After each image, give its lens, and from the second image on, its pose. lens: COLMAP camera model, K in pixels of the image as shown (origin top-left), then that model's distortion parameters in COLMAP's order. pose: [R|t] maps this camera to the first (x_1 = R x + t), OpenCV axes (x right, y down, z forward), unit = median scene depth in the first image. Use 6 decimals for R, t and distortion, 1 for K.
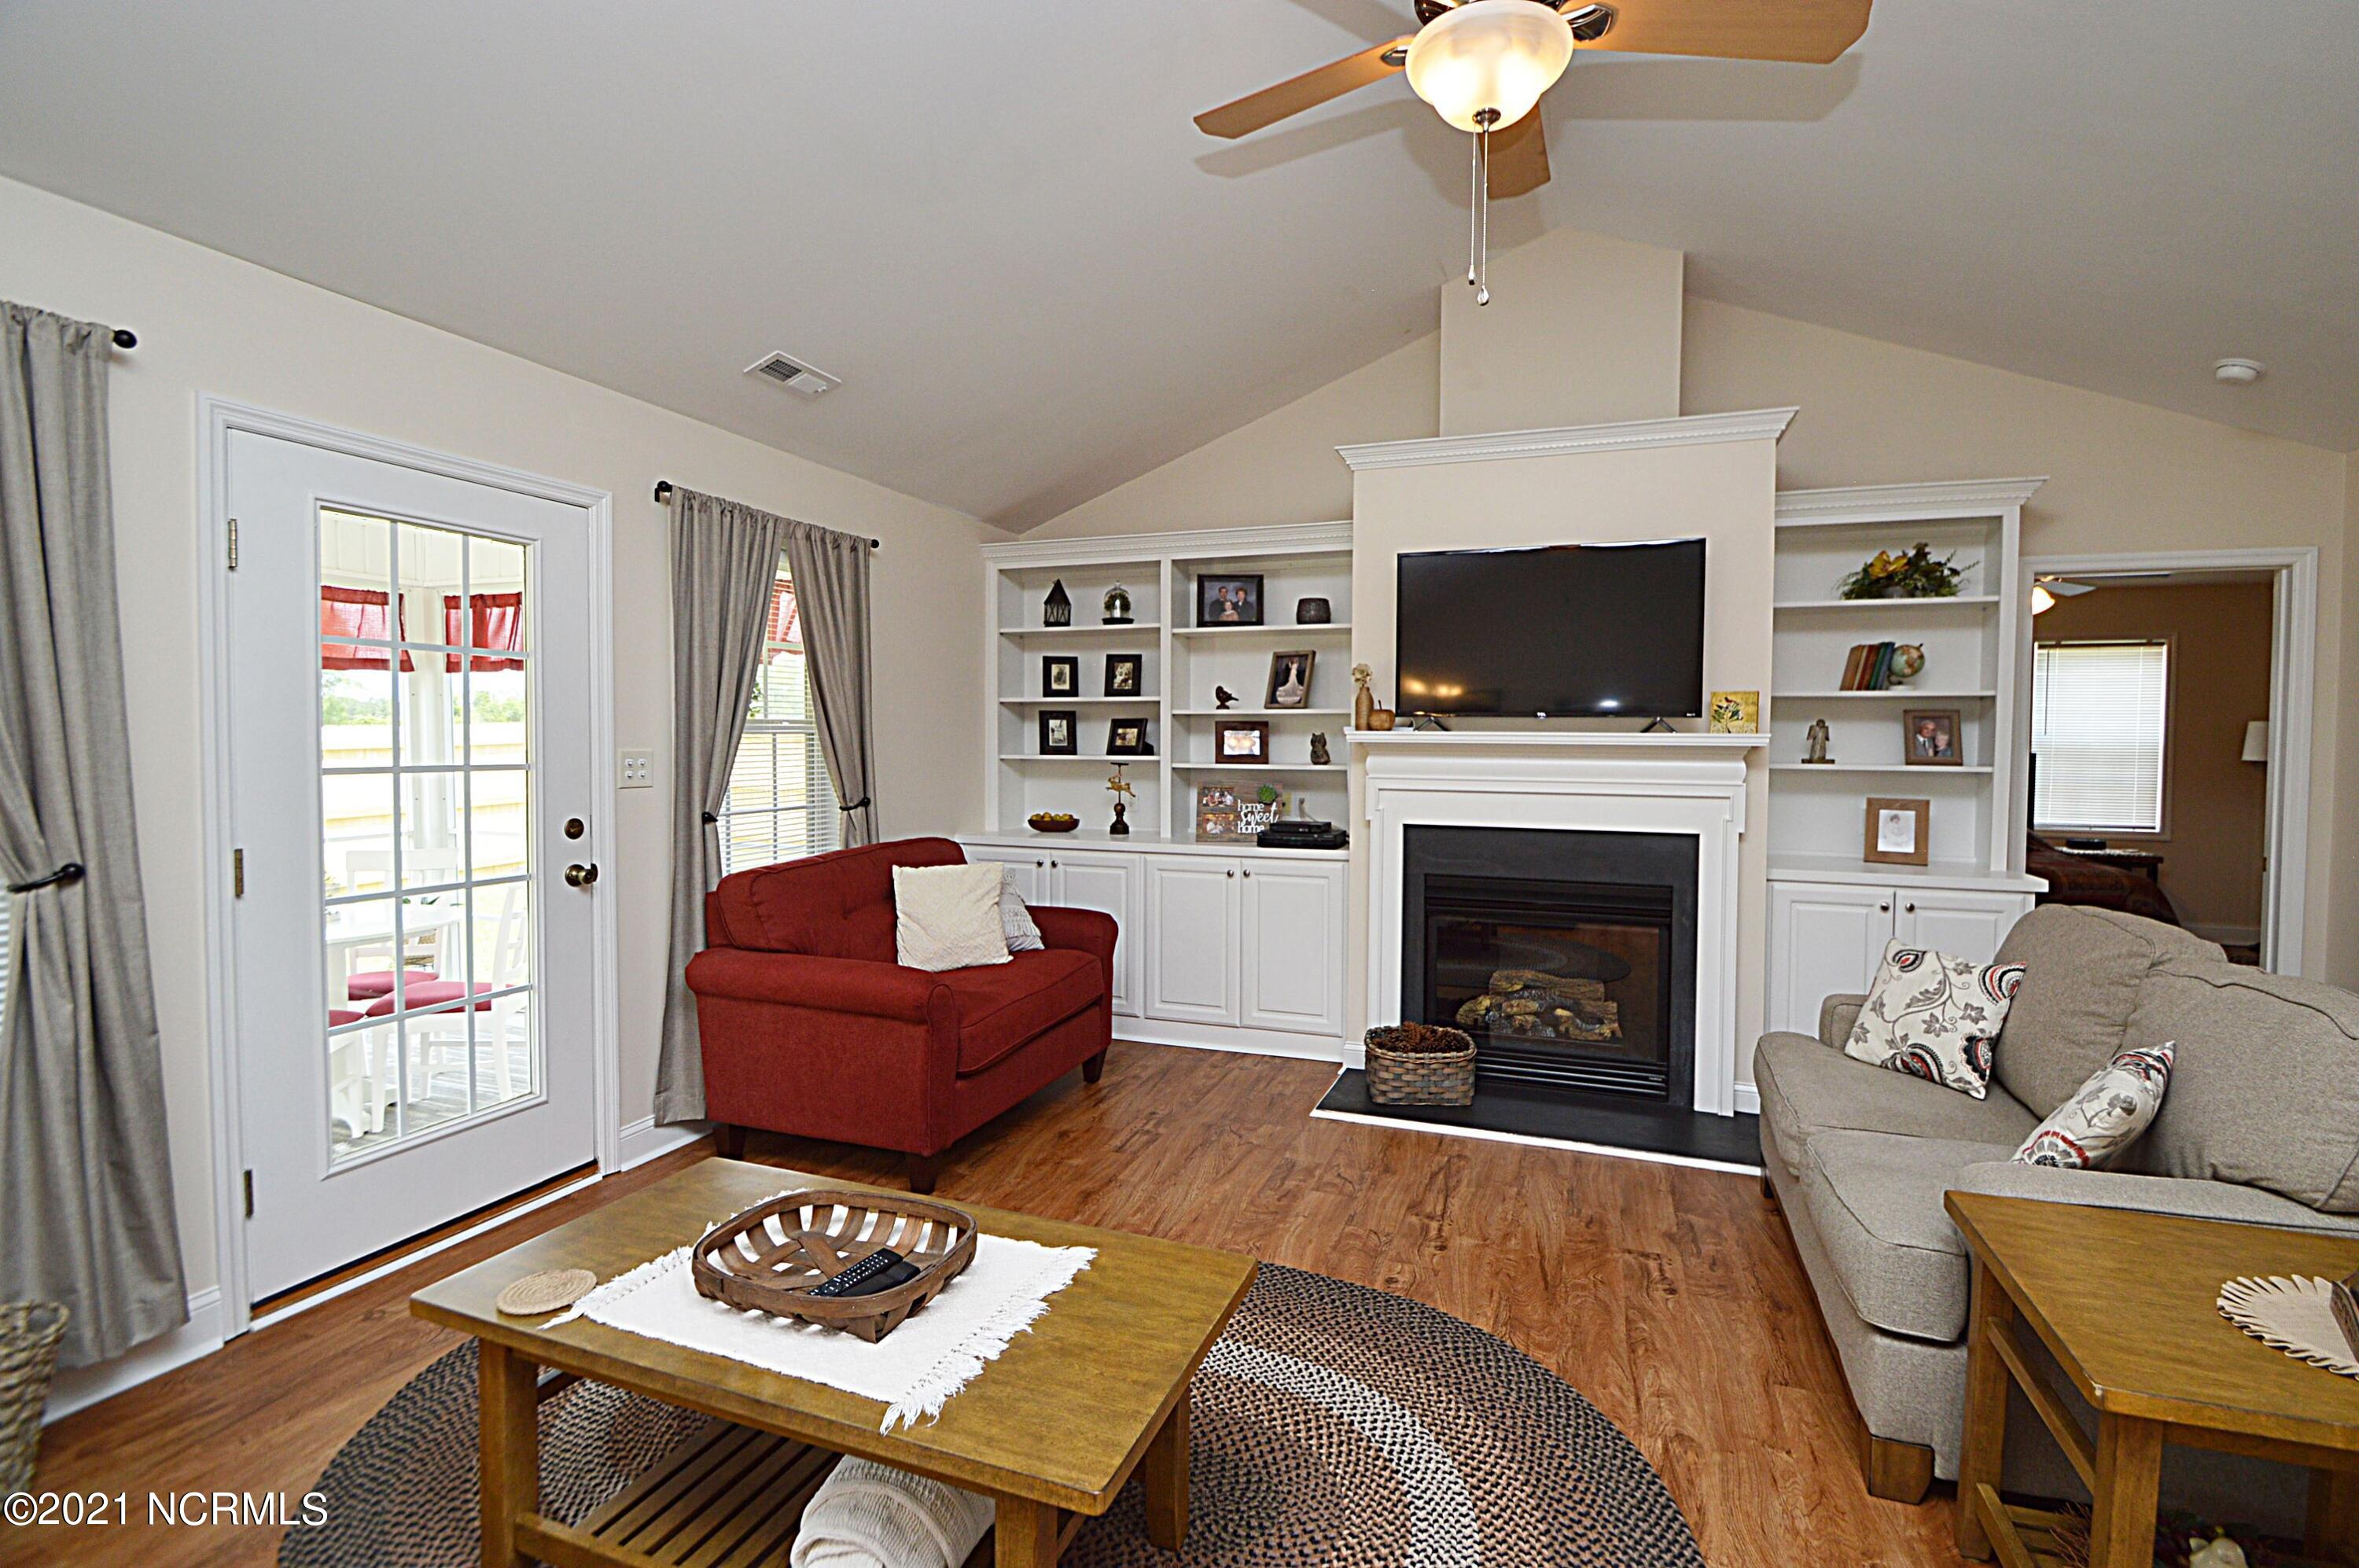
lens RADIAL K [[1047.8, 0, 1233.2], [0, 1047.8, 770.6], [0, 0, 1]] dist [0.008088, -0.013259]
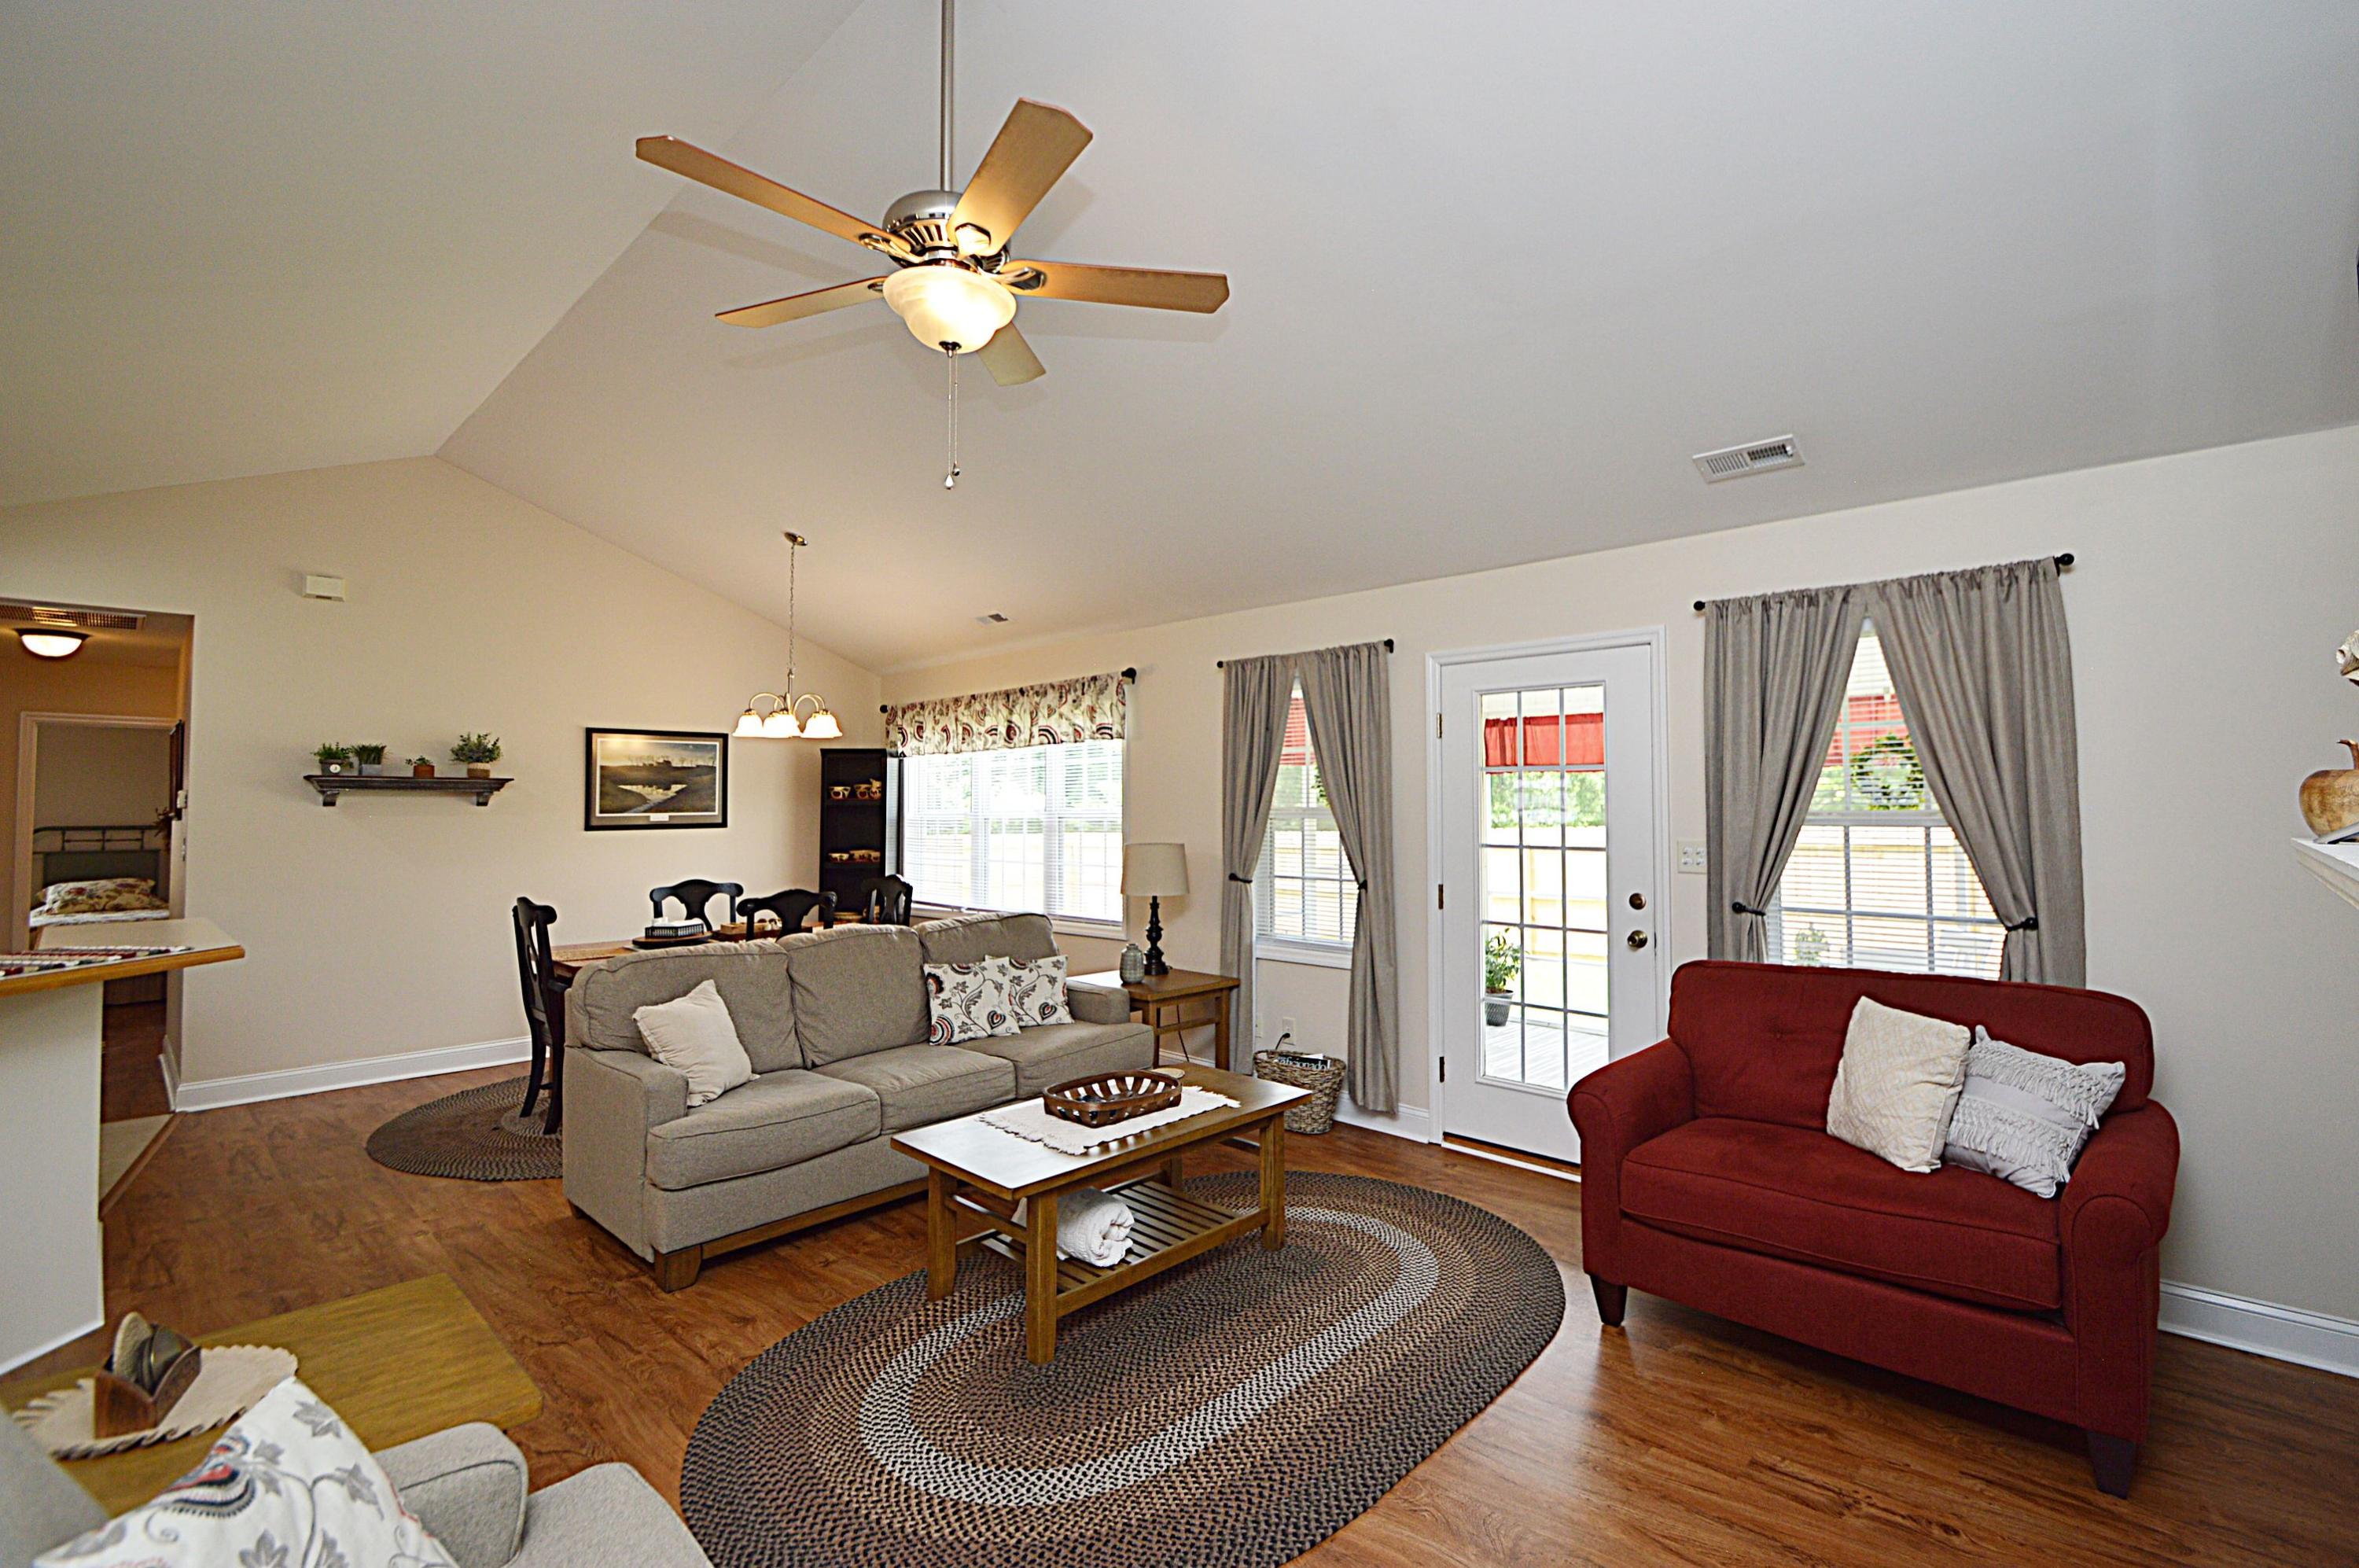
lens RADIAL K [[1047.8, 0, 1232.8], [0, 1047.8, 764.6], [0, 0, 1]] dist [0.008088, -0.013259]
pose [[-0.403514, -0.041910, -0.914013, 0.553767], [-0.032437, 0.998978, -0.031486, -0.040628], [0.914398, 0.016943, -0.404461, 0.818262]]
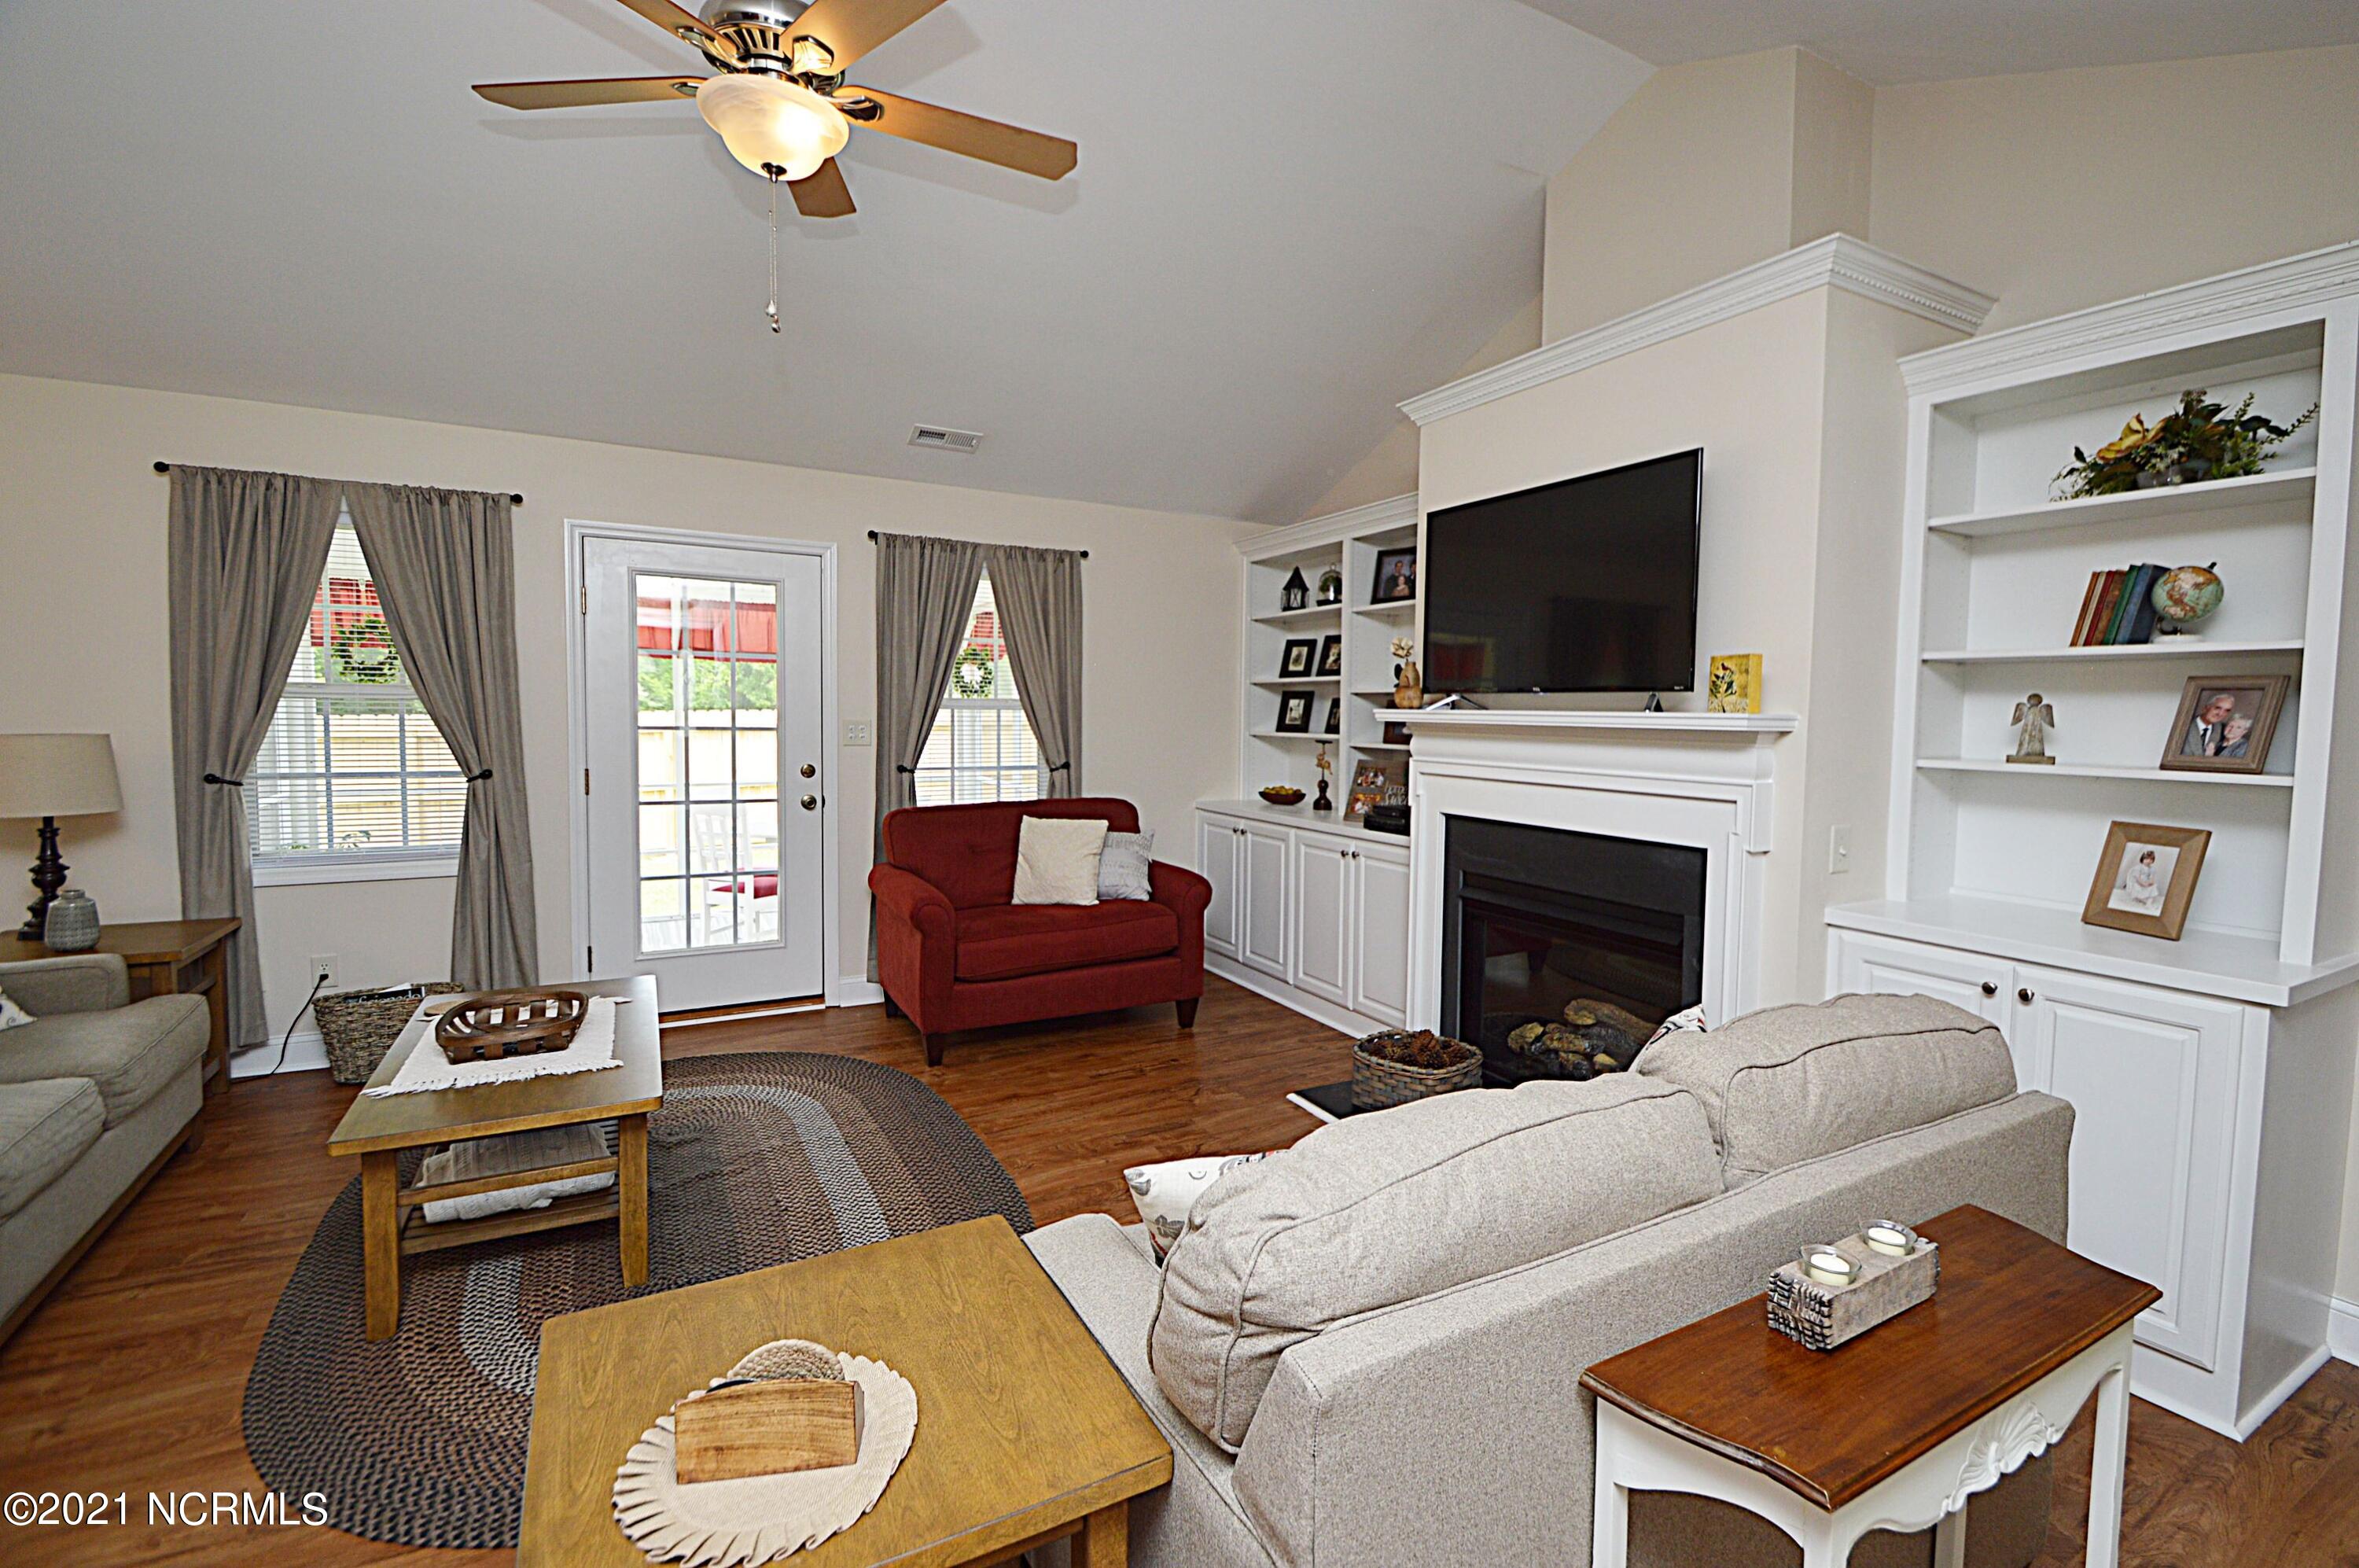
lens RADIAL K [[1047.8, 0, 1232.4], [0, 1047.8, 767.9], [0, 0, 1]] dist [0.008088, -0.013259]
pose [[0.753349, 0.040165, -0.656393, 0.629366], [-0.031781, 0.999190, 0.024666, -0.004126], [0.656853, 0.002279, 0.754016, 0.205754]]
